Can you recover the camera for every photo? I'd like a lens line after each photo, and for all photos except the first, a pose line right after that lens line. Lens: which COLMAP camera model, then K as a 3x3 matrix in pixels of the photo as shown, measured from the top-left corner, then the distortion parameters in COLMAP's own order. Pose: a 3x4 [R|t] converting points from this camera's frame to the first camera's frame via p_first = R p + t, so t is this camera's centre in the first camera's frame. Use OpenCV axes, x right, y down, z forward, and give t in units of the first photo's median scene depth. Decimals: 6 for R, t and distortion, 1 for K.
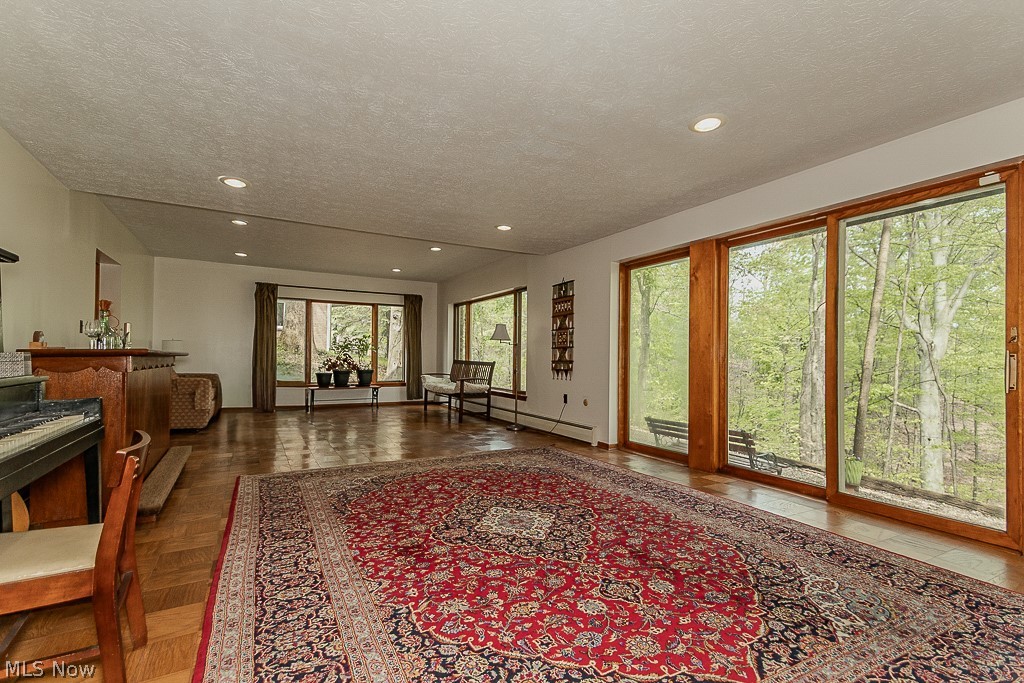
lens RADIAL K [[470.0, 0, 535.3], [0, 470.0, 351.9], [0, 0, 1]] dist [0.001322, -0.000119]
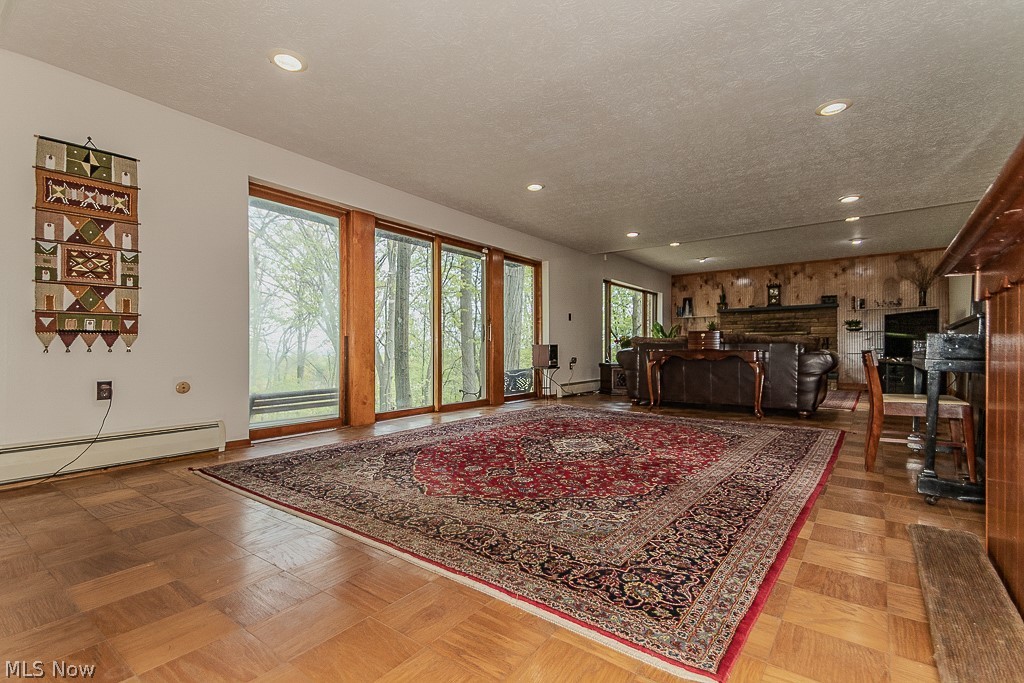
lens RADIAL K [[470.0, 0, 509.2], [0, 470.0, 346.5], [0, 0, 1]] dist [0.001322, -0.000119]
pose [[-0.362973, -0.003164, 0.931794, -0.549444], [-0.010026, 0.999950, -0.000510, 0.050448], [-0.931746, -0.009527, -0.362987, 0.795675]]
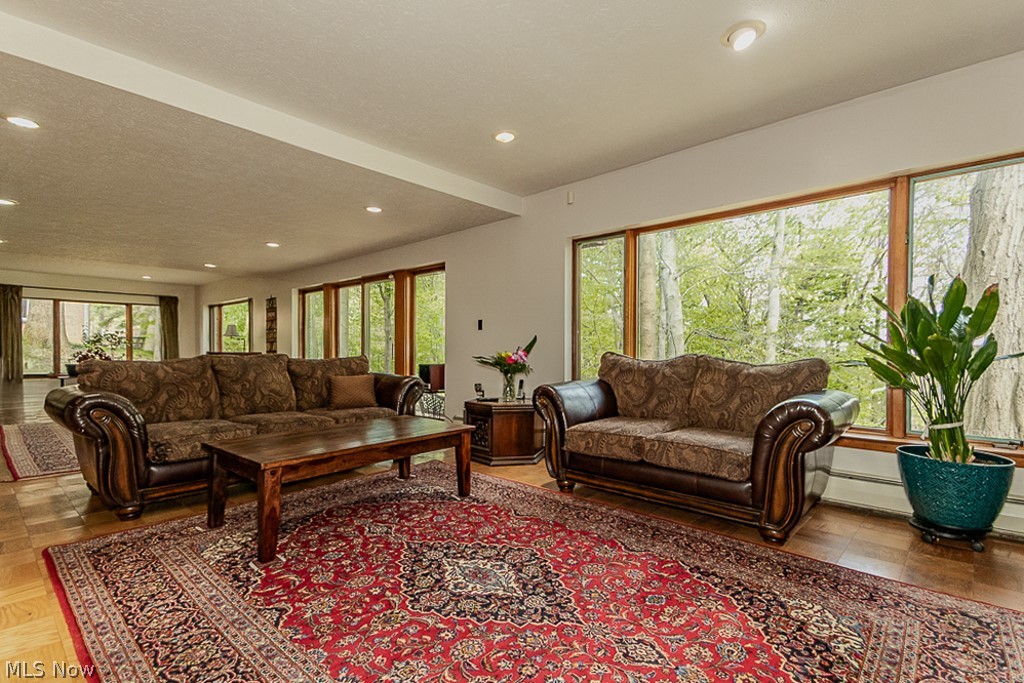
lens RADIAL K [[470.0, 0, 506.1], [0, 470.0, 350.0], [0, 0, 1]] dist [0.001322, -0.000119]
pose [[0.949622, -0.007728, 0.313302, 0.305002], [0.004584, 0.999932, 0.010769, 0.004802], [-0.313364, -0.008790, 0.949592, -0.668788]]
